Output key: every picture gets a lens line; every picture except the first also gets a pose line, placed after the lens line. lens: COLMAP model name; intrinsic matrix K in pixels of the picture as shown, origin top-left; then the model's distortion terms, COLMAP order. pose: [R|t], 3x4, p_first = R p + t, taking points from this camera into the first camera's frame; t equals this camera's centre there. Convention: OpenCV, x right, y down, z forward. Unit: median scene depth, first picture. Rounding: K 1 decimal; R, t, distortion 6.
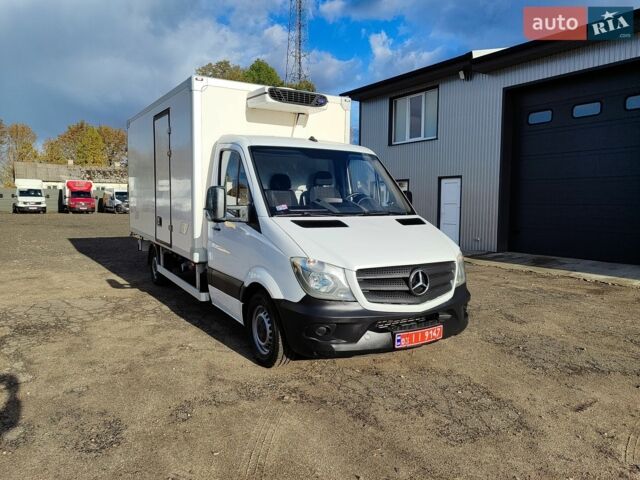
lens RADIAL K [[464.4, 0, 313.4], [0, 464.4, 237.0], [0, 0, 1]] dist [0.018104, -0.013404]
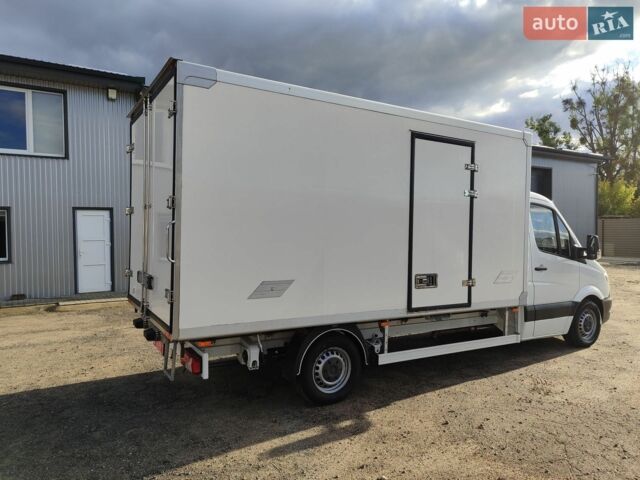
lens RADIAL K [[464.4, 0, 317.0], [0, 464.4, 238.6], [0, 0, 1]] dist [0.018104, -0.013404]
pose [[0.003153, -0.021702, 0.999760, -1.373541], [0.089583, 0.995751, 0.021332, -0.169467], [-0.995974, 0.089495, 0.005084, 1.523964]]
